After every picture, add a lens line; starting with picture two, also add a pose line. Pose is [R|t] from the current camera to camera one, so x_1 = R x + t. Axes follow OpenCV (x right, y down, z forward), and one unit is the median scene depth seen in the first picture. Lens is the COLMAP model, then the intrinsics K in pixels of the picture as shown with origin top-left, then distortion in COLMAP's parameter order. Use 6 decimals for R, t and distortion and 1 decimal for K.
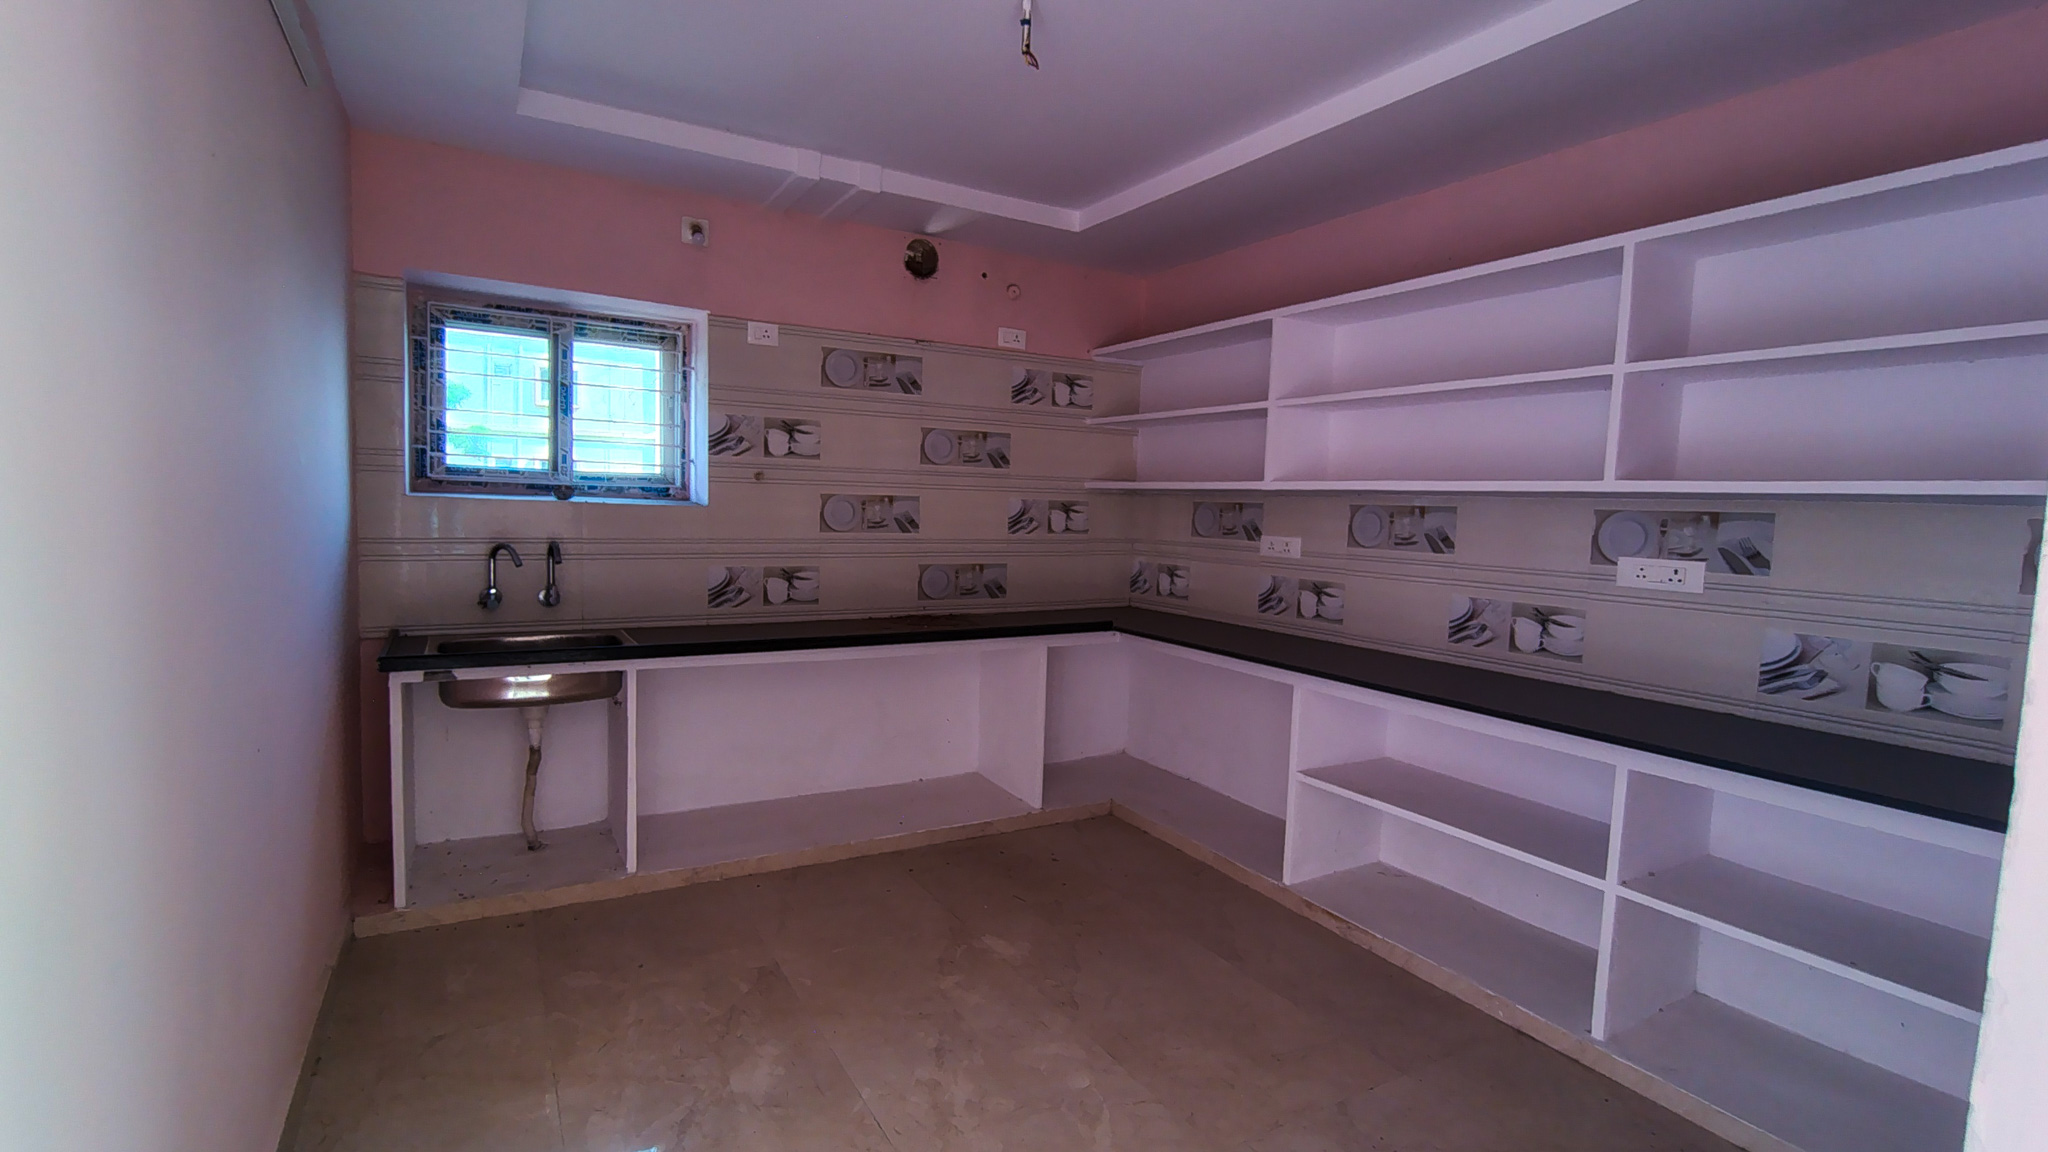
lens RADIAL K [[930.0, 0, 1024.0], [0, 930.0, 576.0], [0, 0, 1]] dist [0.001571, 0.000230]
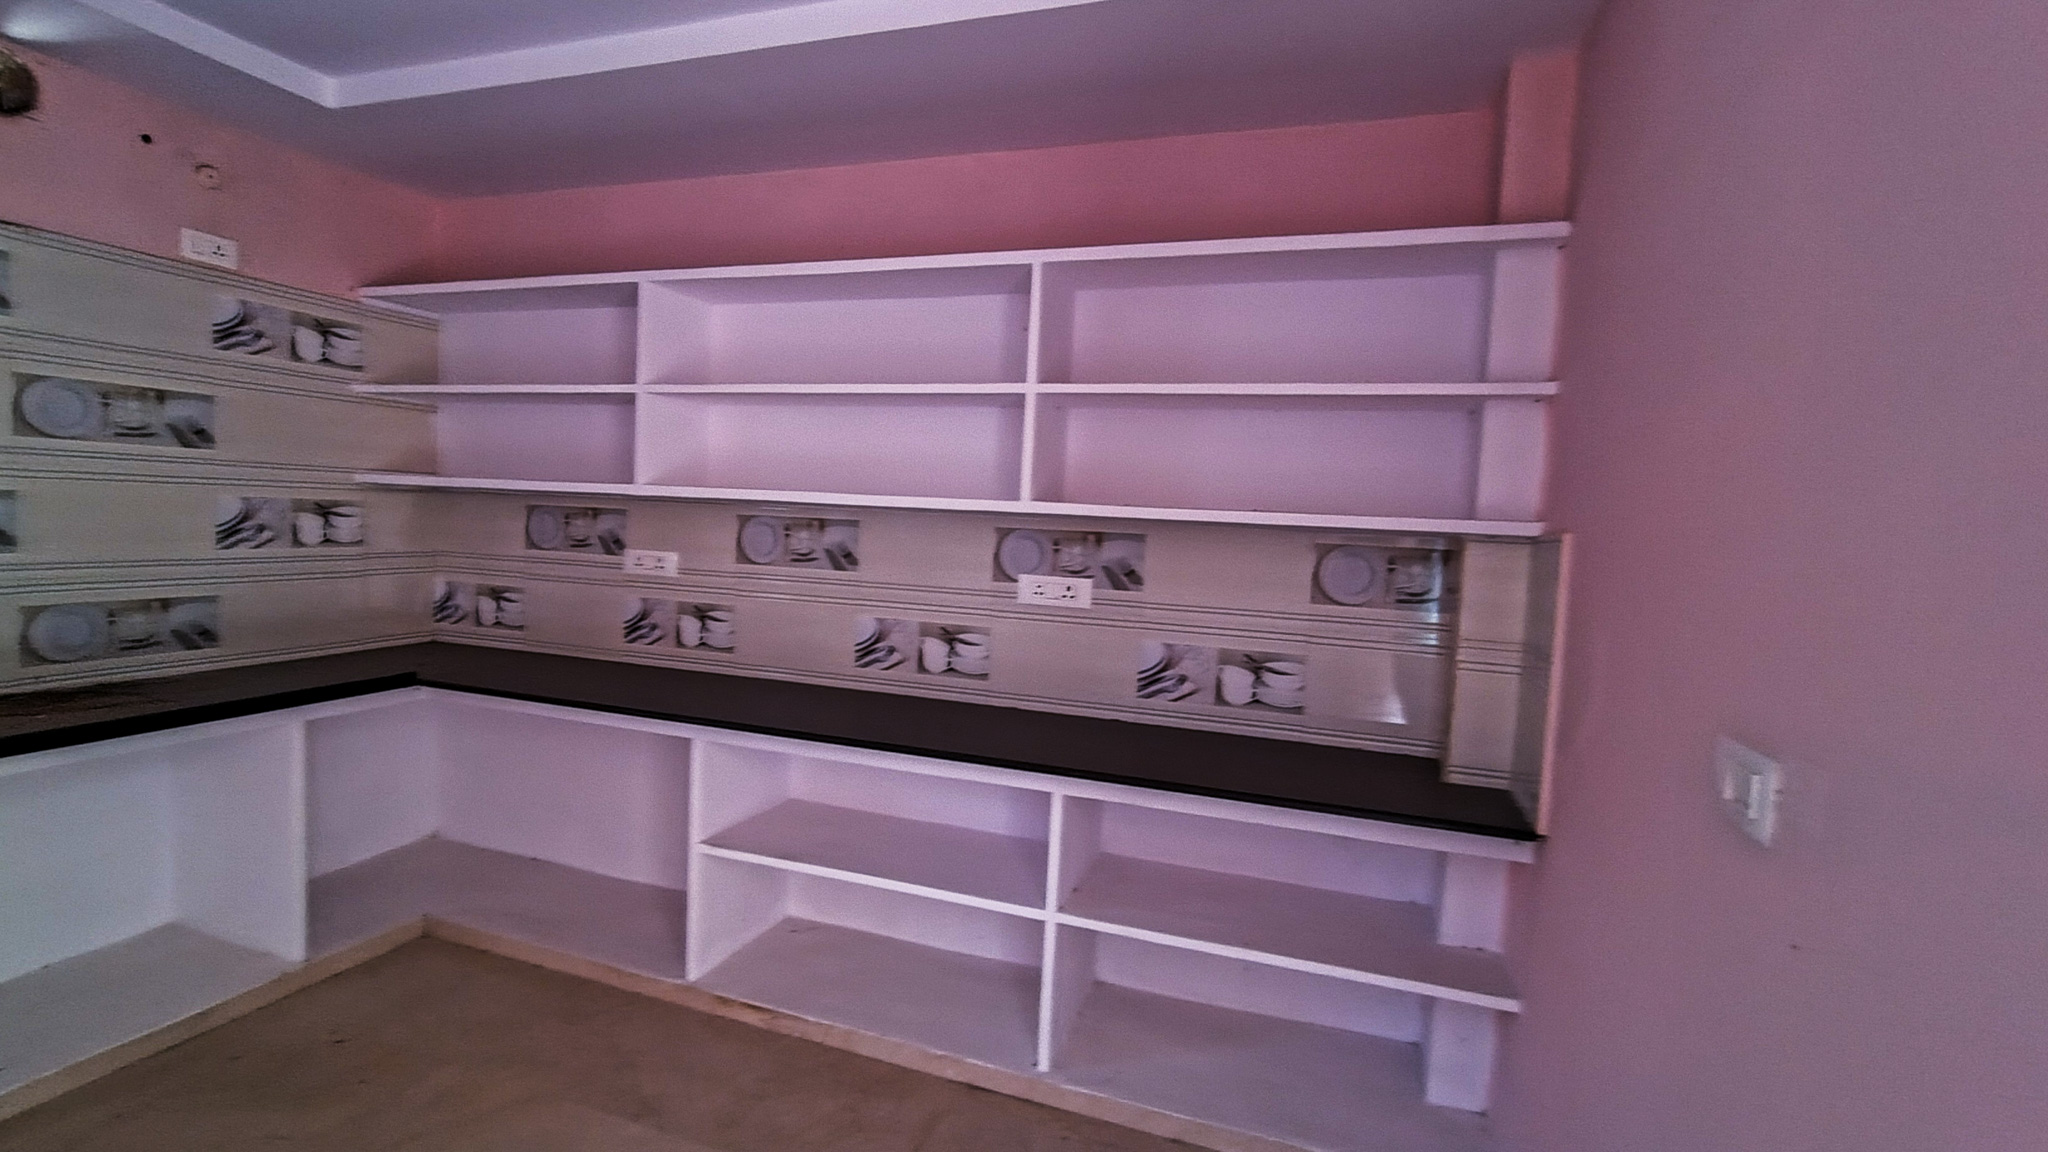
lens RADIAL K [[938.5, 0, 1023.1], [0, 938.5, 584.5], [0, 0, 1]] dist [-0.010335, 0.004678]
pose [[0.762202, -0.040072, 0.646098, -0.012508], [0.028768, 0.999193, 0.028034, -0.028082], [-0.646700, -0.002781, 0.762739, 0.162019]]
